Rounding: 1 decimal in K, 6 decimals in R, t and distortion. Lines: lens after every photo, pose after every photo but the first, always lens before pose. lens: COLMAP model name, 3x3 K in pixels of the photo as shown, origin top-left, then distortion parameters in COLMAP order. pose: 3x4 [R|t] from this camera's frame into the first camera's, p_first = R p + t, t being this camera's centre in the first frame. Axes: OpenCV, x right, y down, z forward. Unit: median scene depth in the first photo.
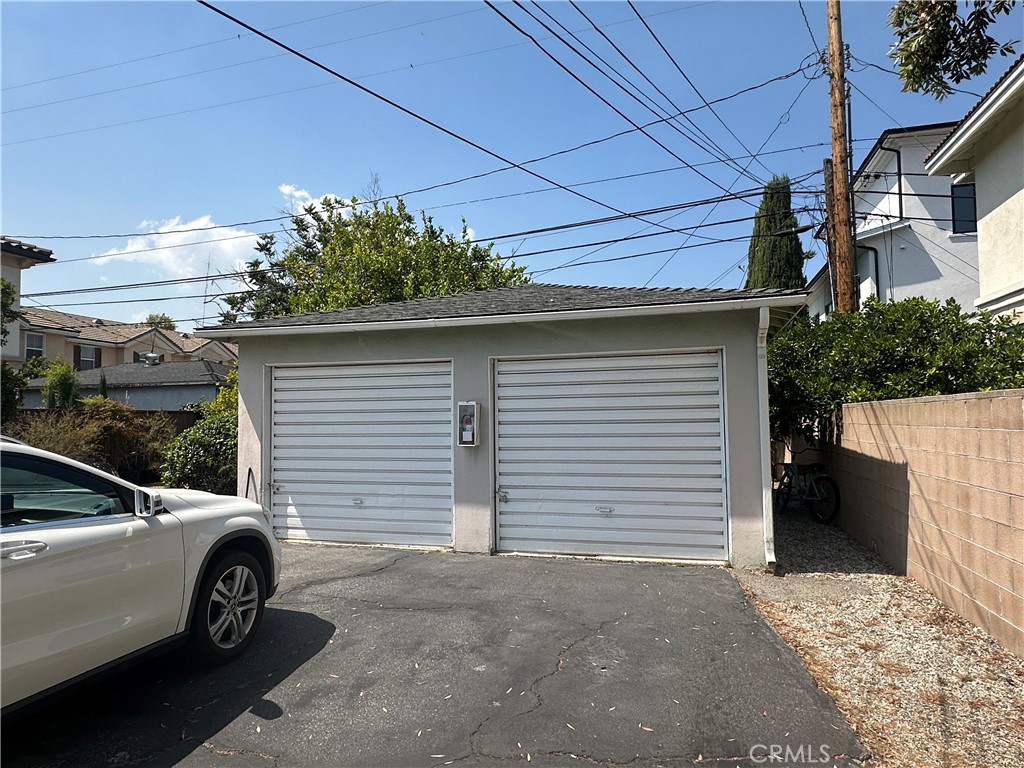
lens RADIAL K [[644.7, 0, 512.0], [0, 644.7, 384.0], [0, 0, 1]] dist [-0.000817, -0.000248]
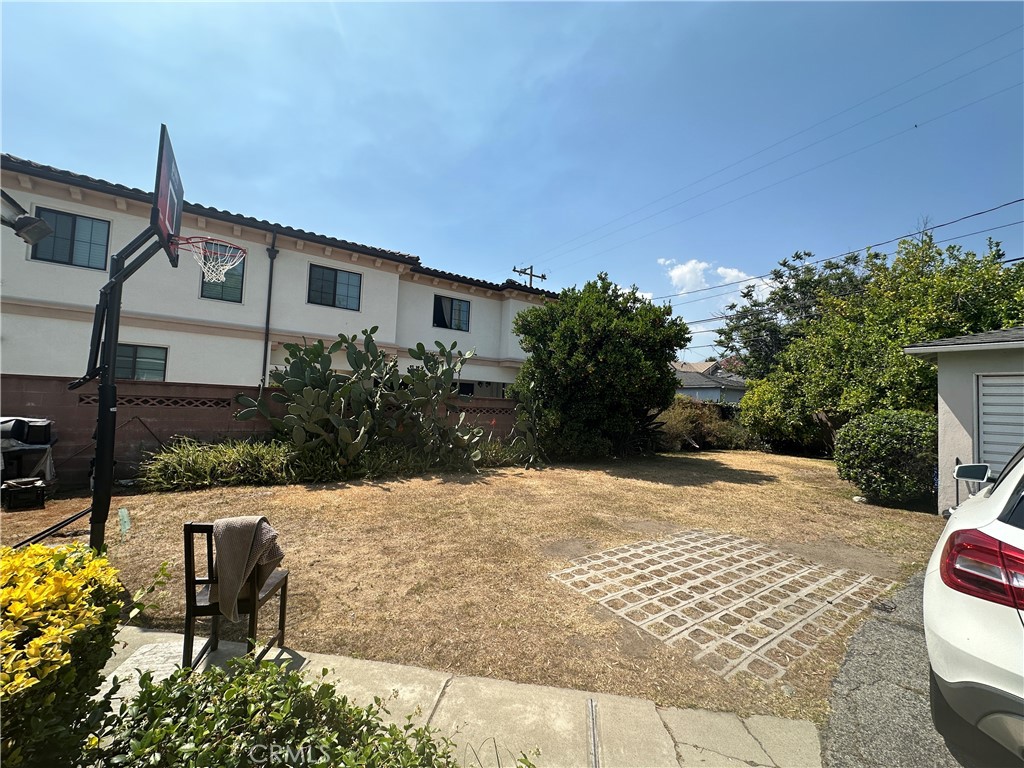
lens RADIAL K [[407.7, 0, 512.0], [0, 407.7, 384.0], [0, 0, 1]] dist [-0.000370, 0.000027]
pose [[0.771601, 0.012167, -0.635991, -0.365655], [-0.016767, 0.999859, -0.001215, 0.003161], [0.635886, 0.011601, 0.771696, -0.091769]]
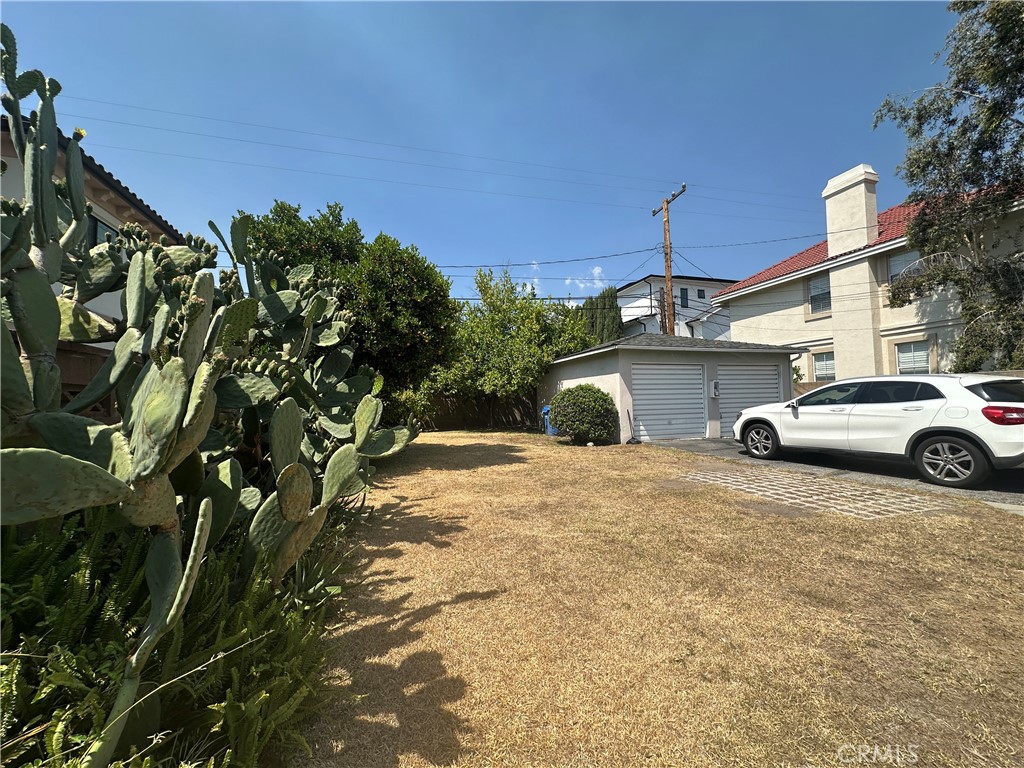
lens RADIAL K [[407.7, 0, 512.0], [0, 407.7, 384.0], [0, 0, 1]] dist [-0.000370, 0.000027]
pose [[0.831113, 0.019720, 0.555753, -0.988232], [-0.019934, 0.999785, -0.005665, 0.039482], [-0.555746, -0.006370, 0.831328, 0.047565]]
